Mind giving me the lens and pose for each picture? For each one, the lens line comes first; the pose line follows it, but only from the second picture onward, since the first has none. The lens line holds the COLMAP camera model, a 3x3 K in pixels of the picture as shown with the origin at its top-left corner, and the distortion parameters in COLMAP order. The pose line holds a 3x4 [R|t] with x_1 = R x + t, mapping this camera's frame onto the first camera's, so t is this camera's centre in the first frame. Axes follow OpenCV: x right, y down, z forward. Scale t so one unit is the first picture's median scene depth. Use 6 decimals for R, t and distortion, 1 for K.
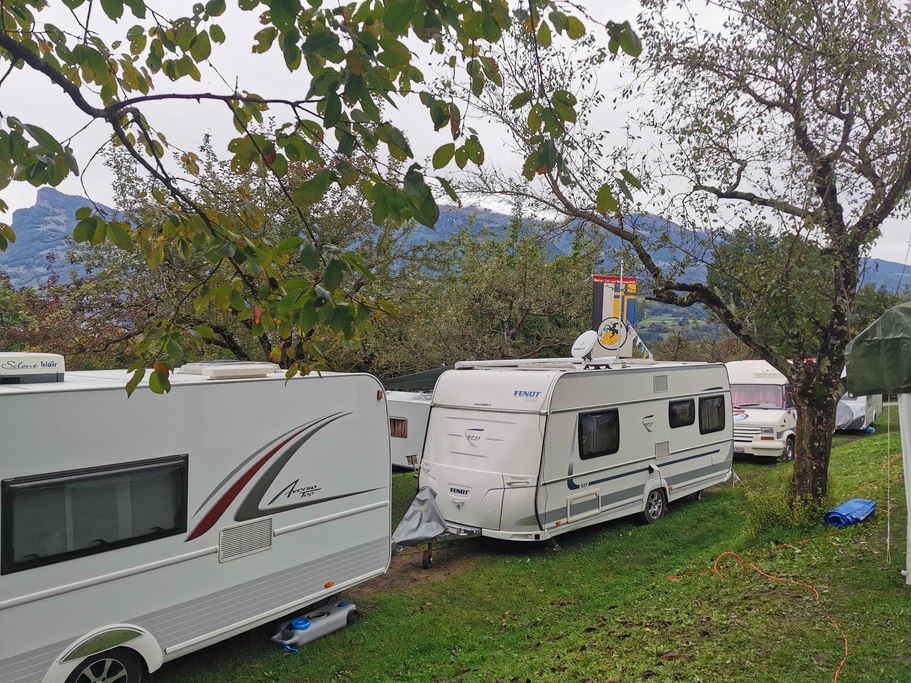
lens RADIAL K [[702.9, 0, 455.5], [0, 702.9, 341.5], [0, 0, 1]] dist [-0.000200, 0.000943]
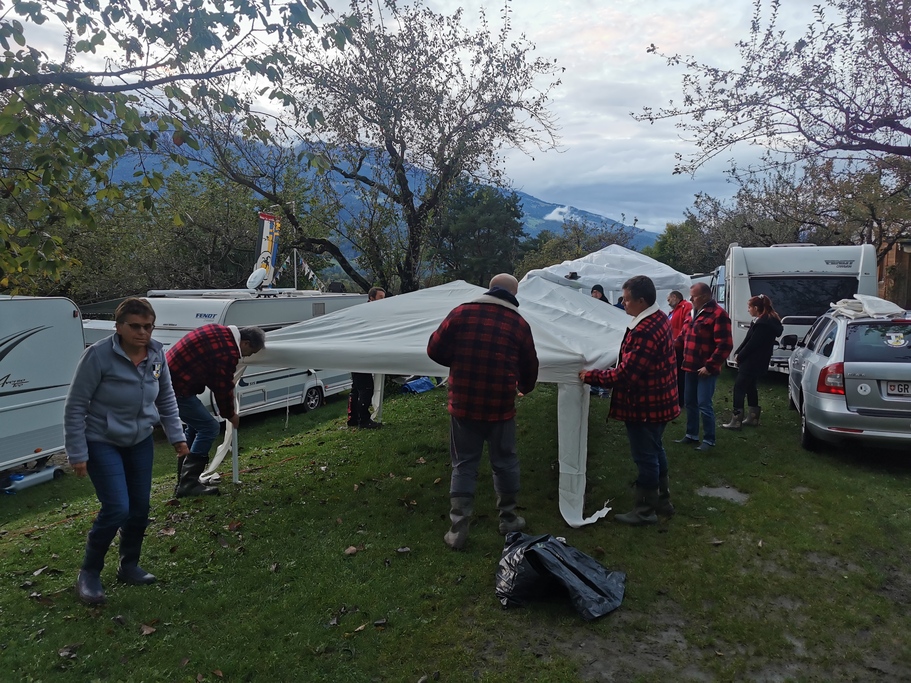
lens RADIAL K [[686.0, 0, 481.1], [0, 686.0, 341.6], [0, 0, 1]] dist [0.001972, -0.040154]
pose [[0.910876, -0.015181, 0.412400, 0.055887], [-0.025289, 0.995392, 0.092496, -0.010341], [-0.411904, -0.094682, 0.906295, -0.479208]]
